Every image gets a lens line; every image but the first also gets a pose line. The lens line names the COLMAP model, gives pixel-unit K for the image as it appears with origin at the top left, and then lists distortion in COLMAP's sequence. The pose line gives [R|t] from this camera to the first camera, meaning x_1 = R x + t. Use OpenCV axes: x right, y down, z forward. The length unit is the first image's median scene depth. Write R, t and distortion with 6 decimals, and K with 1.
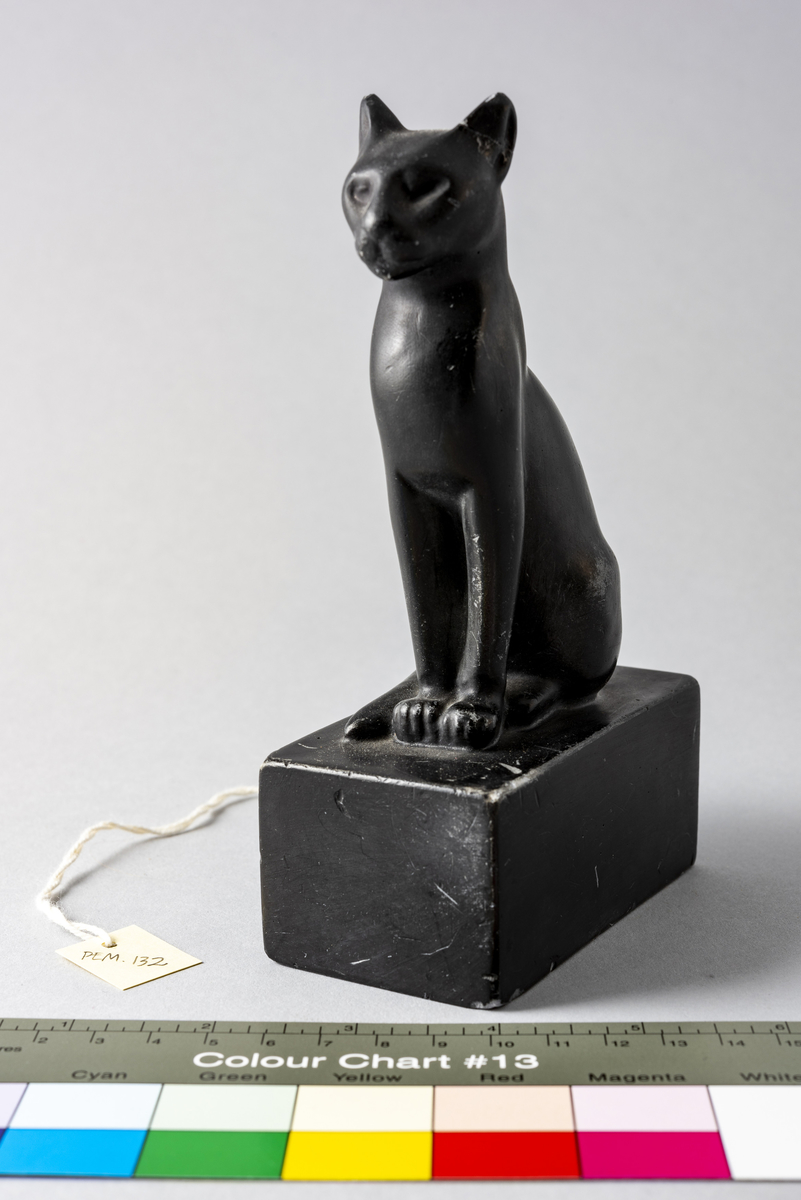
lens RADIAL K [[2039.1, 0, 400.5], [0, 2039.1, 600.0], [0, 0, 1]] dist [0.017898, -0.071250]
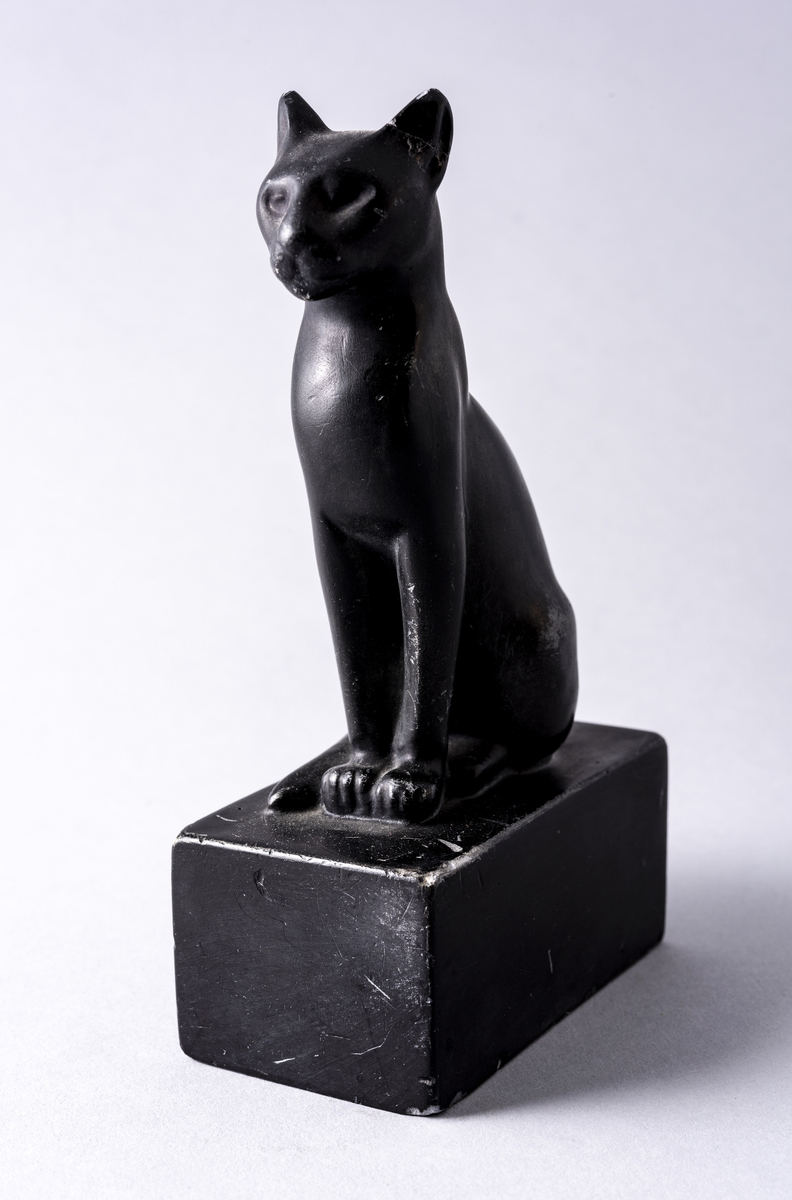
lens RADIAL K [[2068.2, 0, 392.1], [0, 2068.2, 611.8], [0, 0, 1]] dist [0.010591, 0.058407]
pose [[0.999991, -0.003621, -0.002073, 0.030762], [0.003625, 0.999992, 0.001887, -0.021683], [0.002066, -0.001894, 0.999996, 0.094160]]
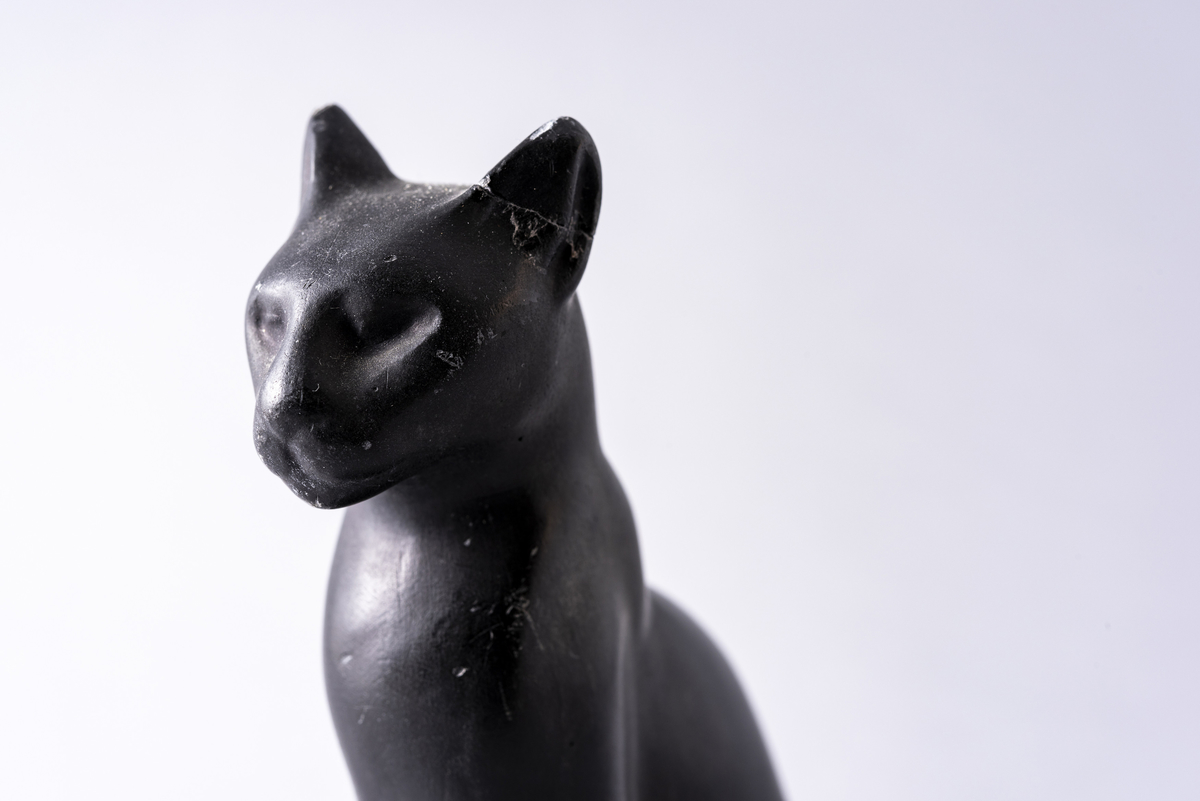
lens RADIAL K [[2039.1, 0, 600.0], [0, 2039.1, 400.5], [0, 0, 1]] dist [0.017898, -0.071250]
pose [[0.996050, 0.019774, -0.086564, 0.097057], [-0.019338, 0.999796, 0.005872, -0.178384], [0.086663, -0.004175, 0.996229, 0.500639]]
